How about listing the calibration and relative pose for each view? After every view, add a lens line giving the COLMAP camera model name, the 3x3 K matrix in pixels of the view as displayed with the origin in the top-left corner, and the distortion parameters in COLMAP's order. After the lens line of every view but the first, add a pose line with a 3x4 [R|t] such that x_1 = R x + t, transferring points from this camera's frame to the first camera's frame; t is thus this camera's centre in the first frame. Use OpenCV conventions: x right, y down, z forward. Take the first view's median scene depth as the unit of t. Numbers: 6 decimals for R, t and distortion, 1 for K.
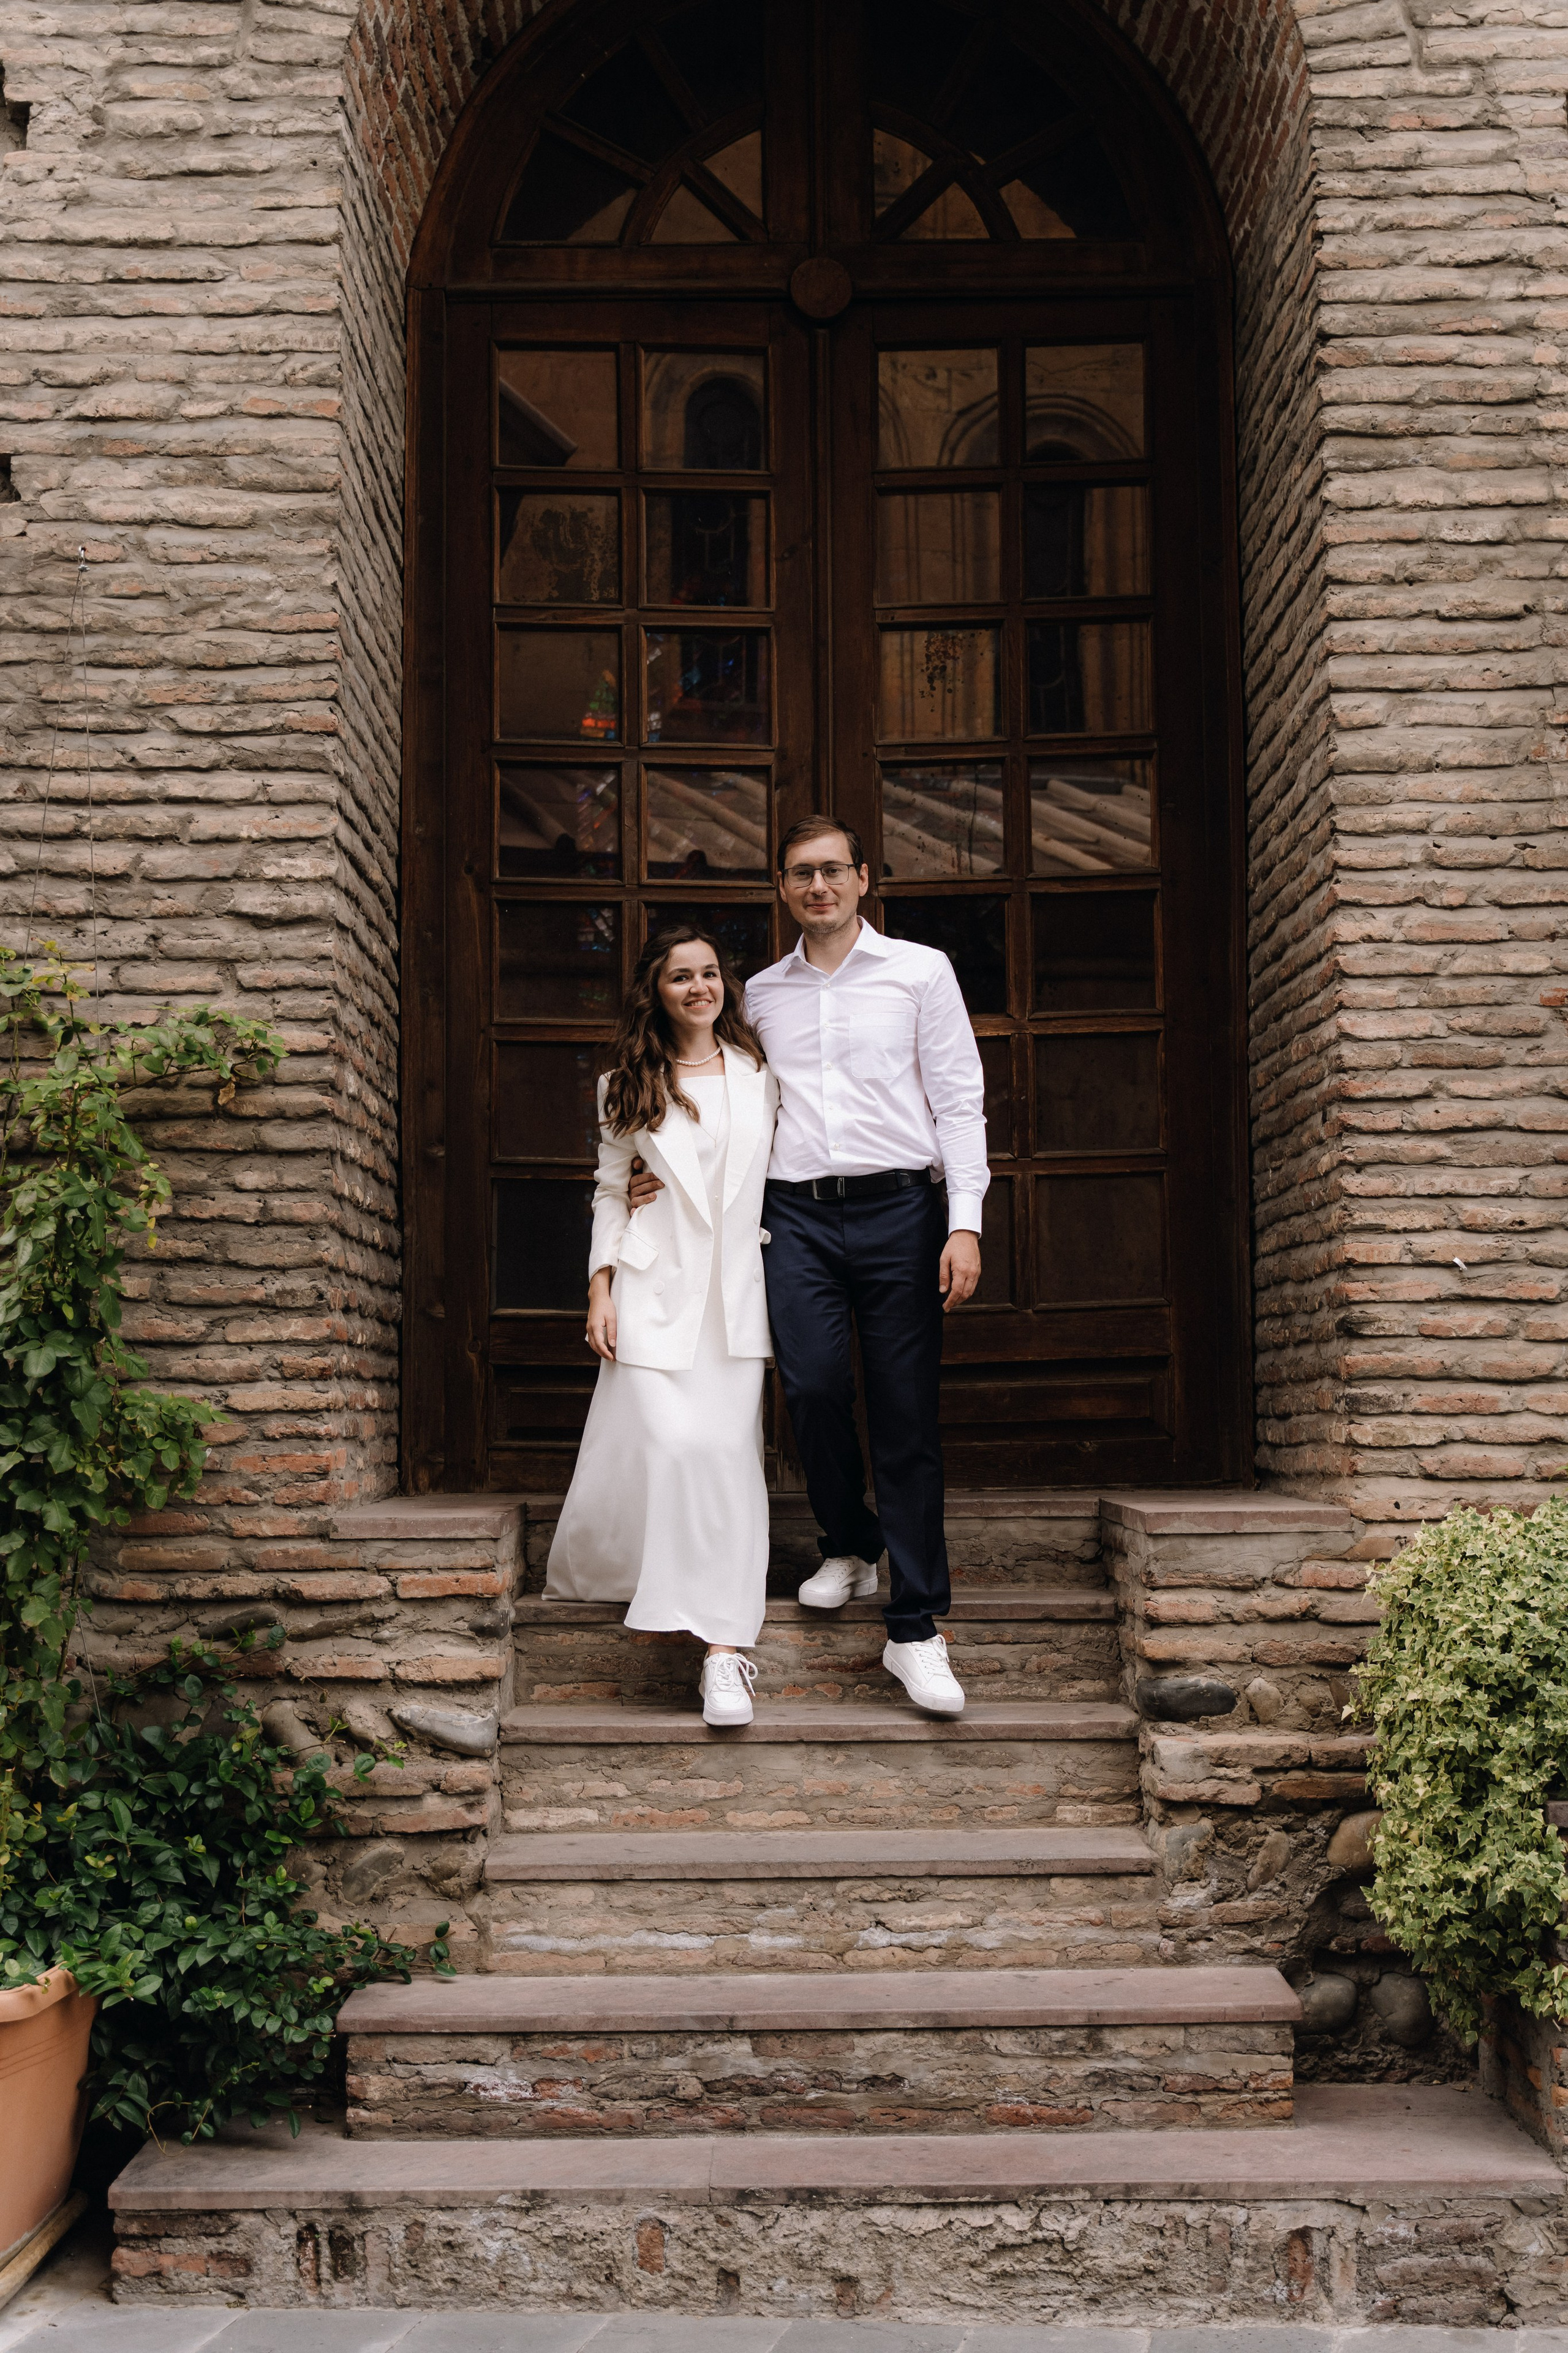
lens RADIAL K [[2529.7, 0, 780.9], [0, 2529.7, 1180.3], [0, 0, 1]] dist [-0.011099, 0.000000]
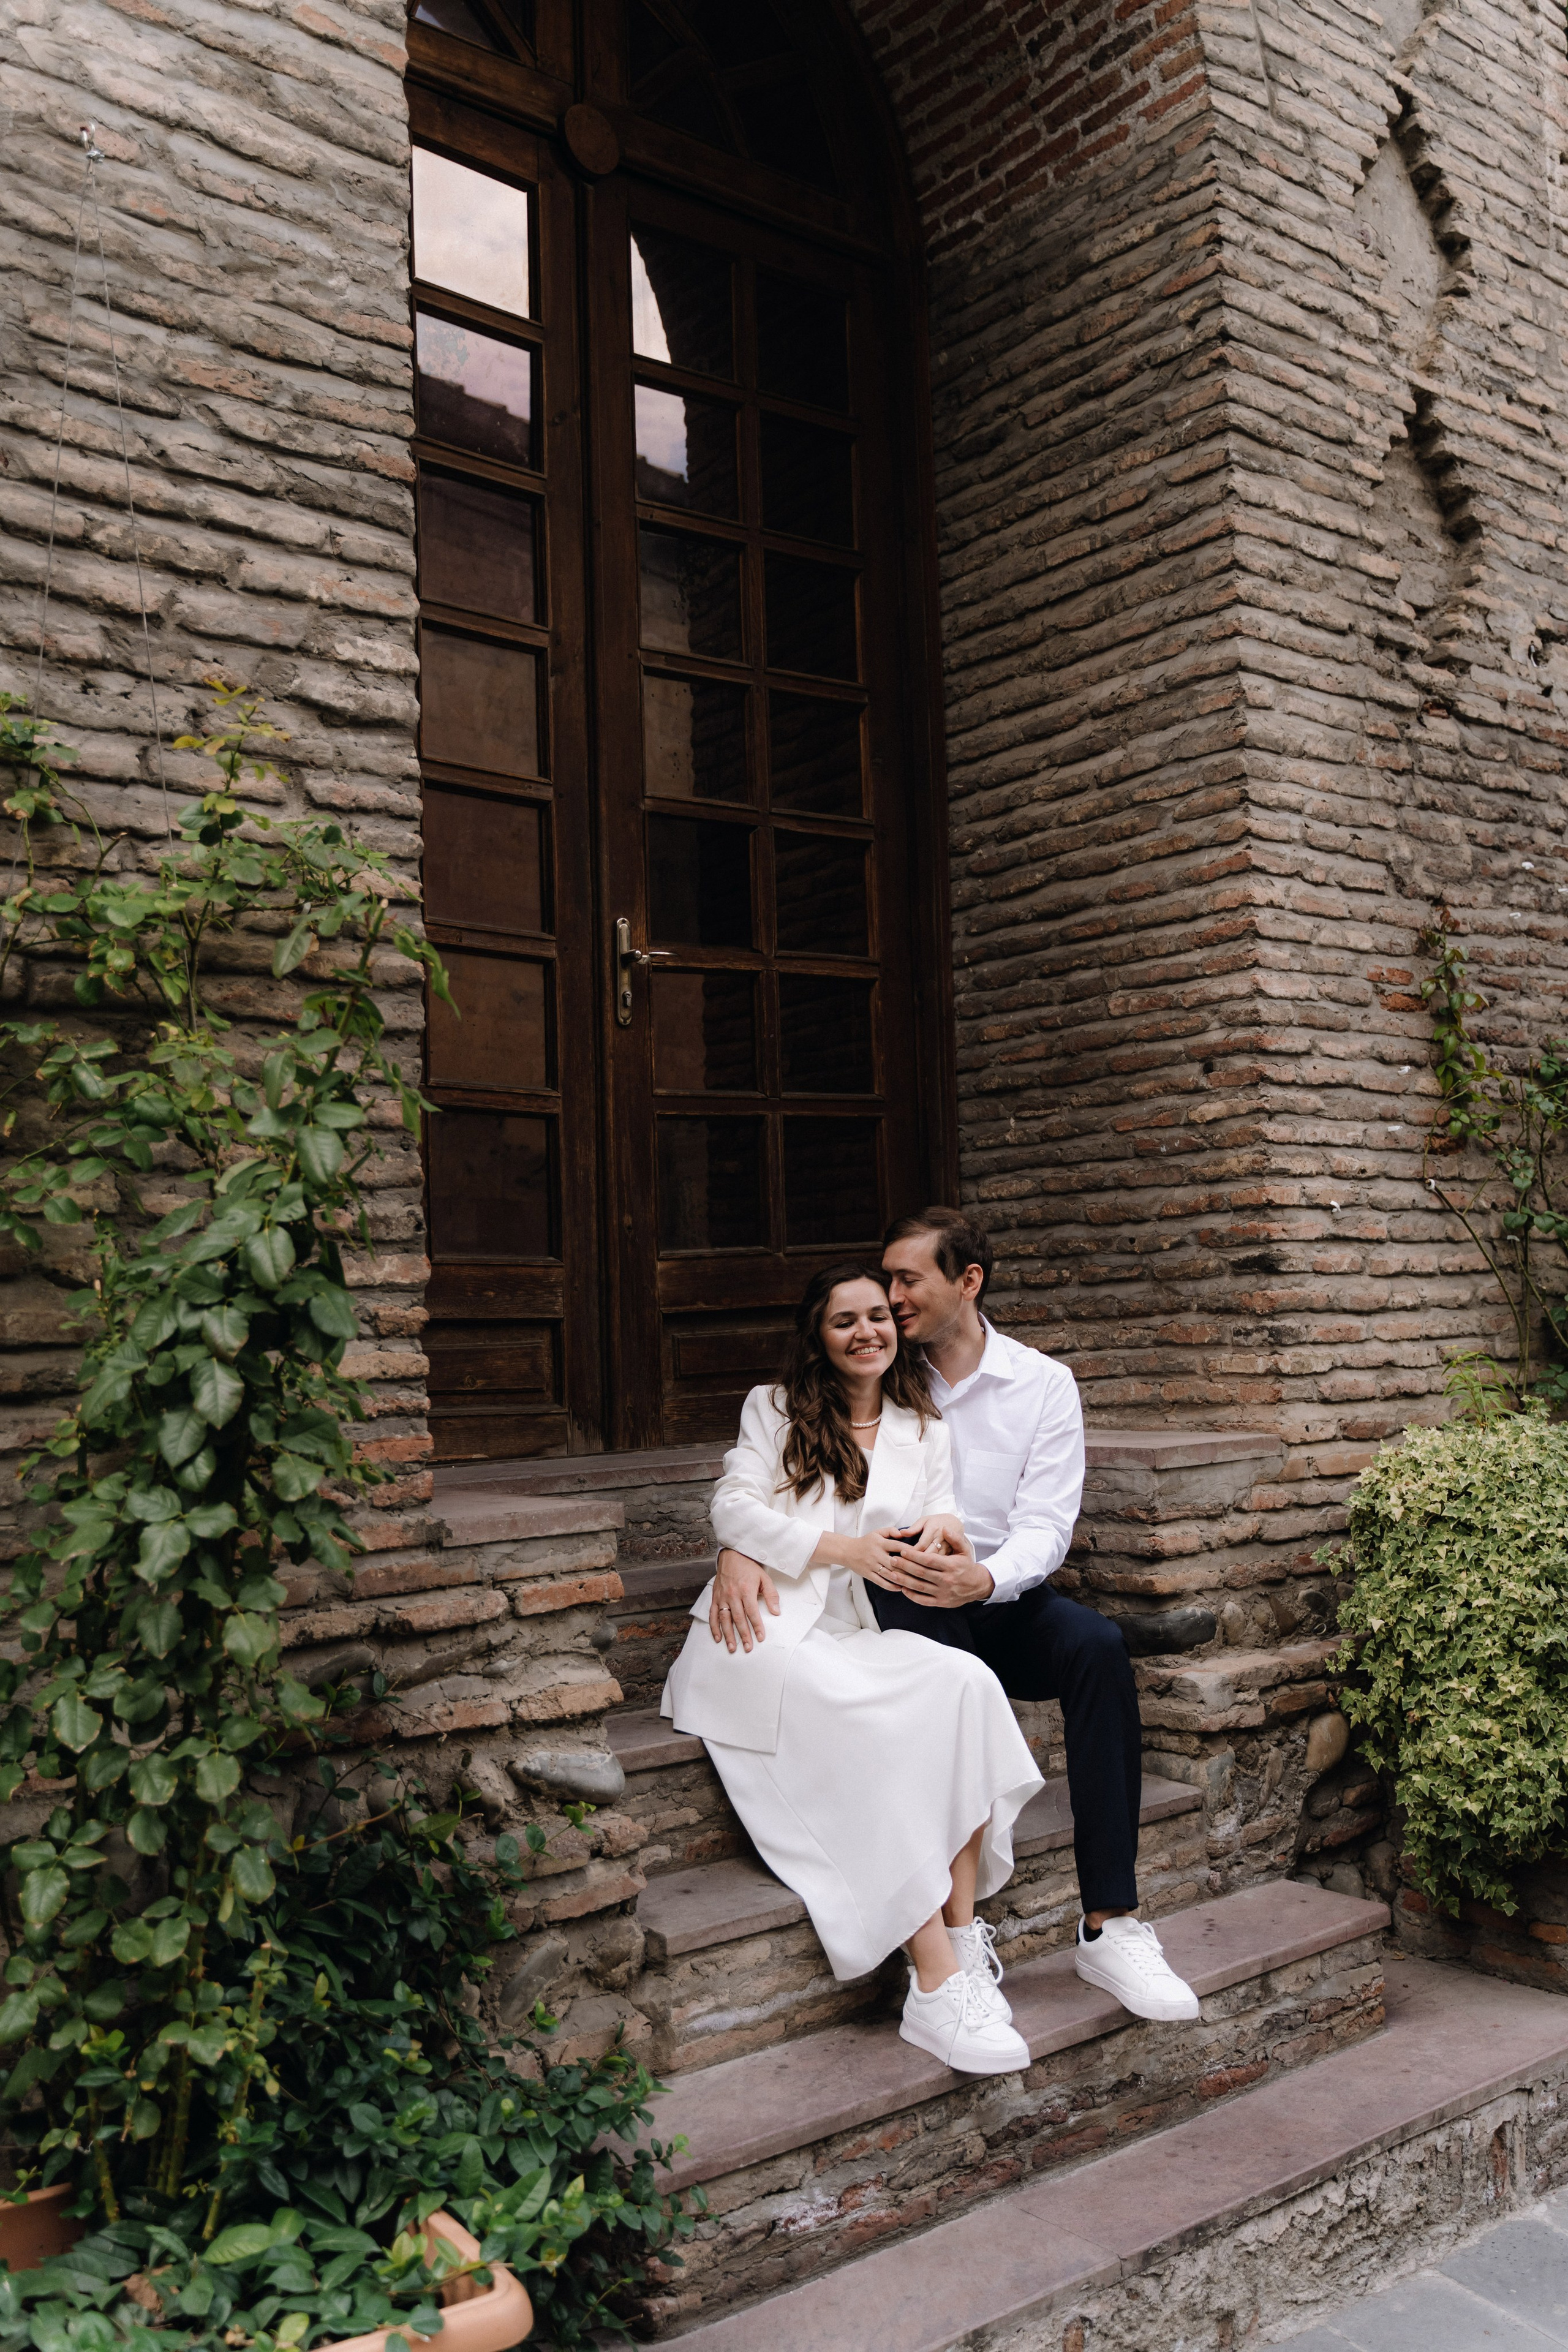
lens RADIAL K [[2075.3, 0, 797.6], [0, 2075.3, 1172.0], [0, 0, 1]] dist [0.003640, -0.005943]
pose [[0.768737, 0.026497, 0.639016, -0.491407], [-0.026748, 0.999599, -0.009271, 0.032614], [-0.639006, -0.009965, 0.769137, 0.453965]]
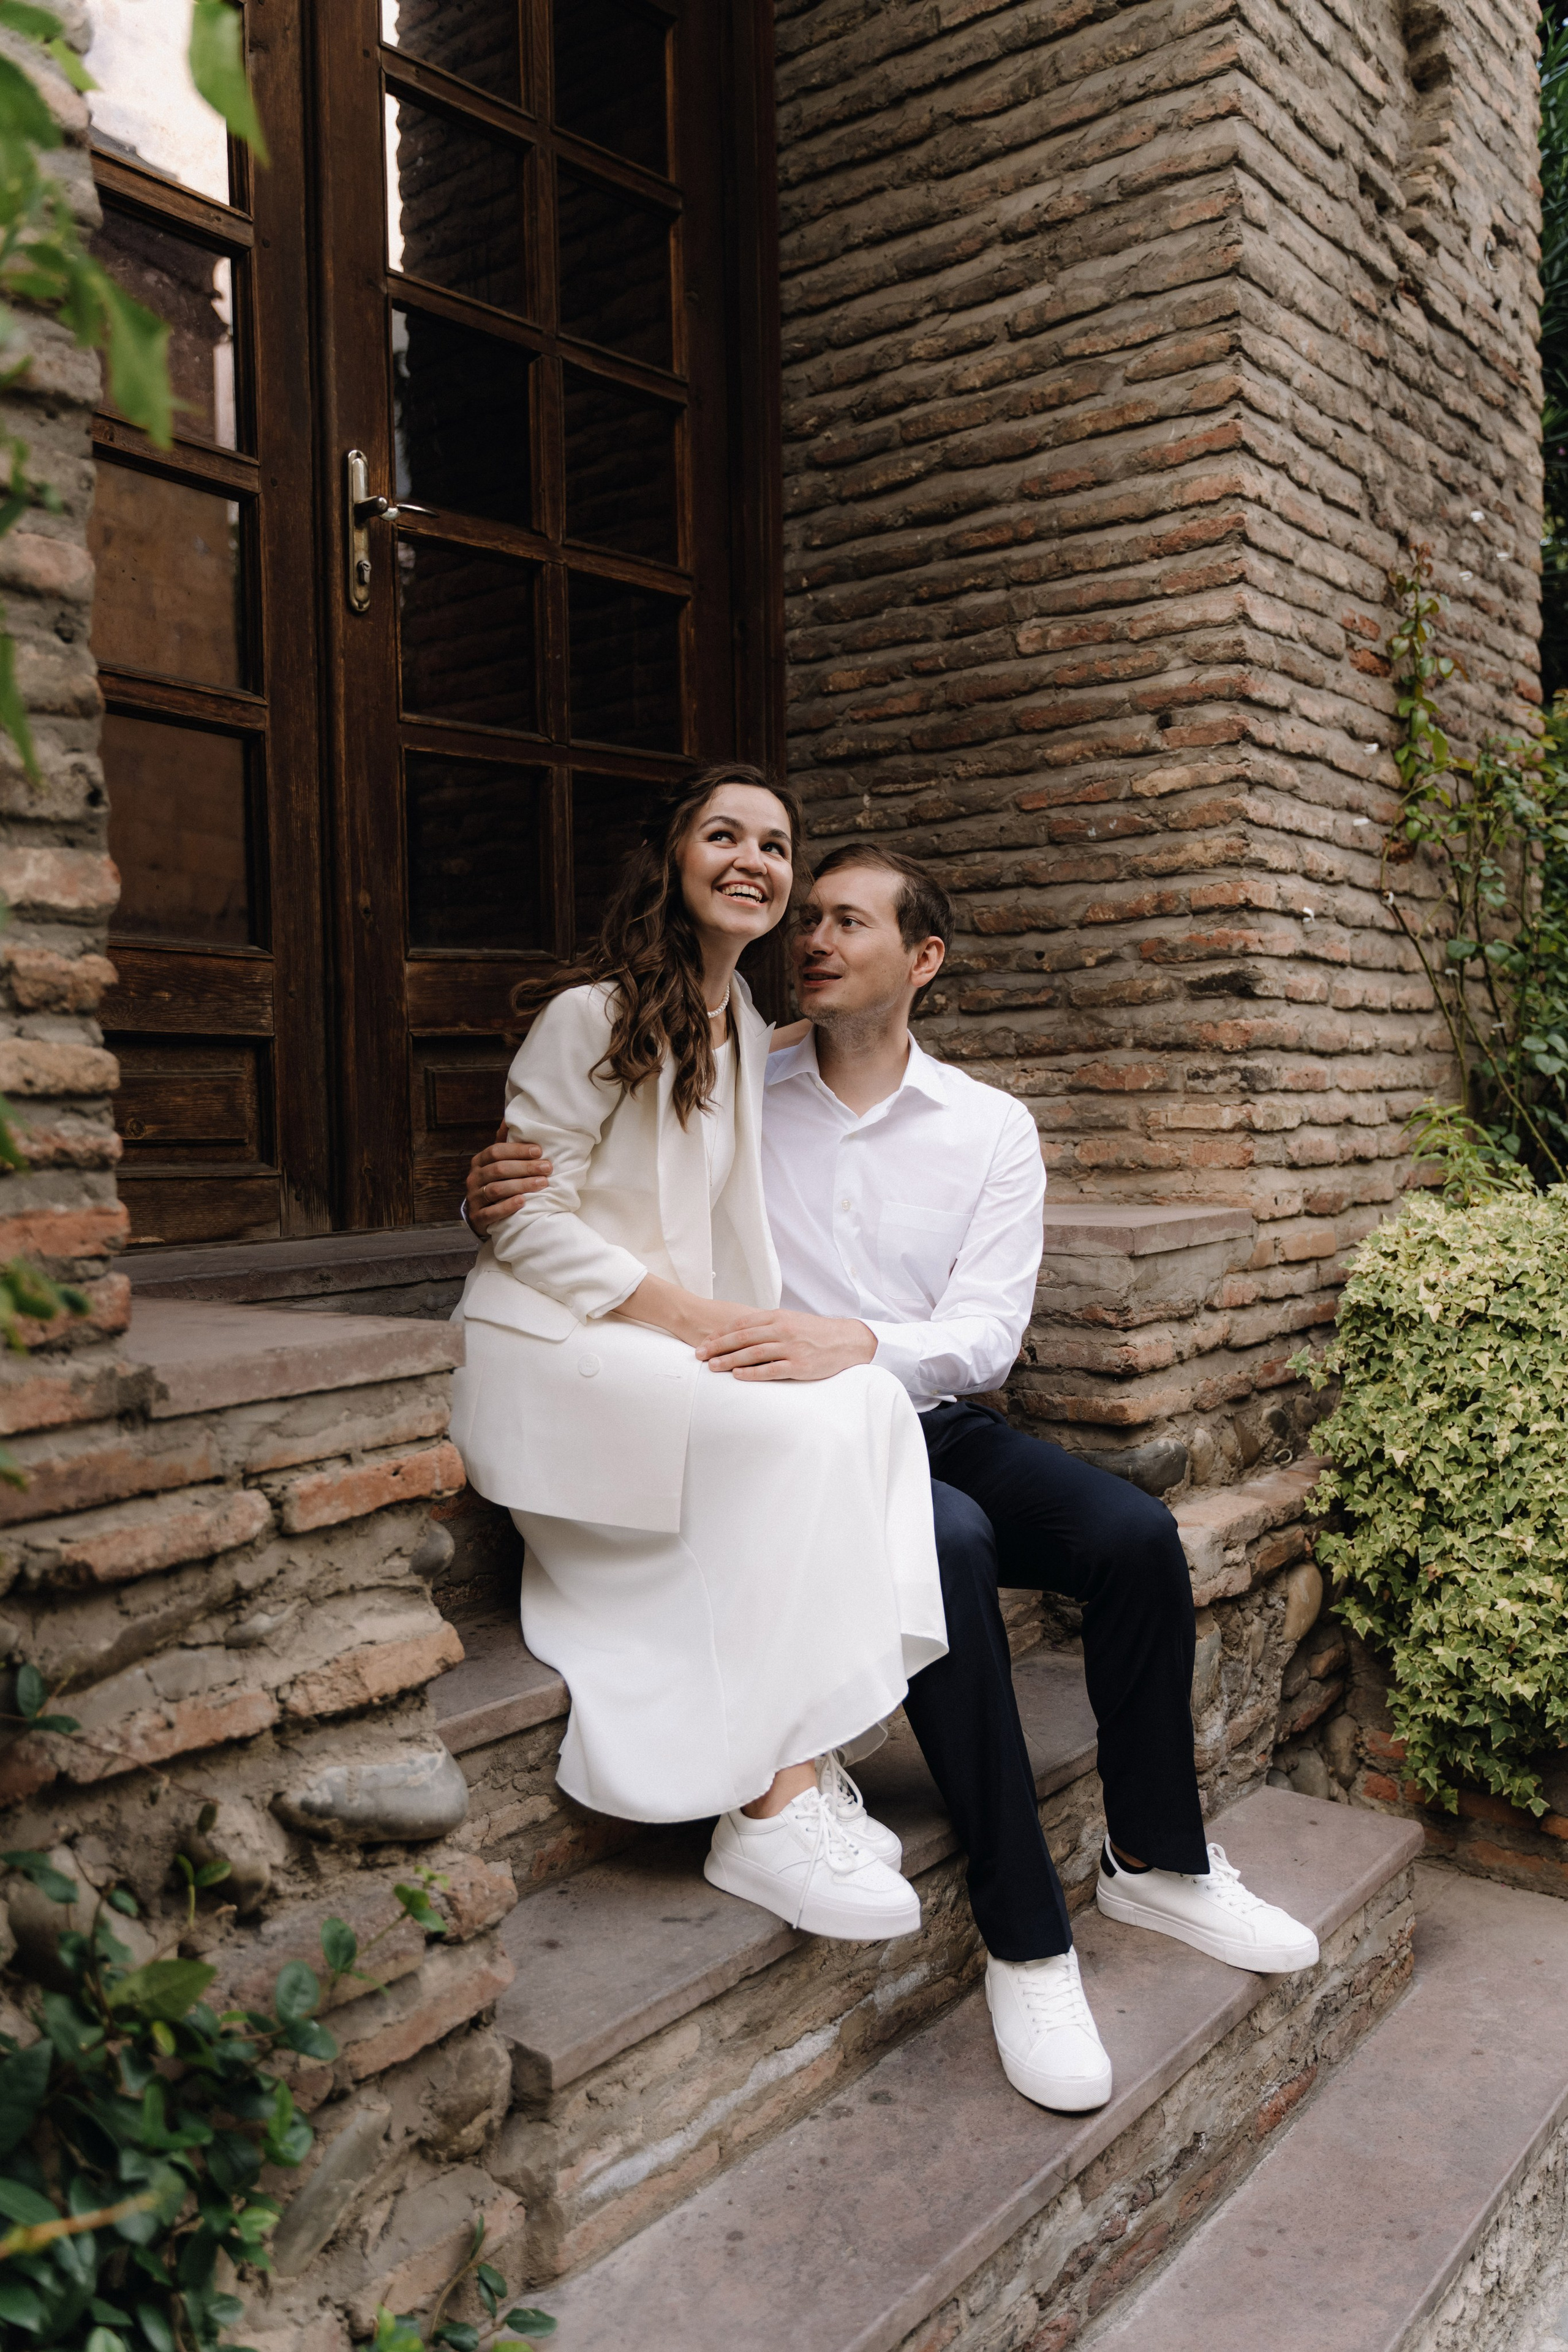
lens RADIAL K [[1924.3, 0, 813.7], [0, 1924.3, 1173.1], [0, 0, 1]] dist [-0.003611, 0.009701]
pose [[0.606797, -0.037835, 0.793956, -0.349397], [-0.052840, 0.994737, 0.087787, 0.071369], [-0.793099, -0.095222, 0.601604, 0.735333]]
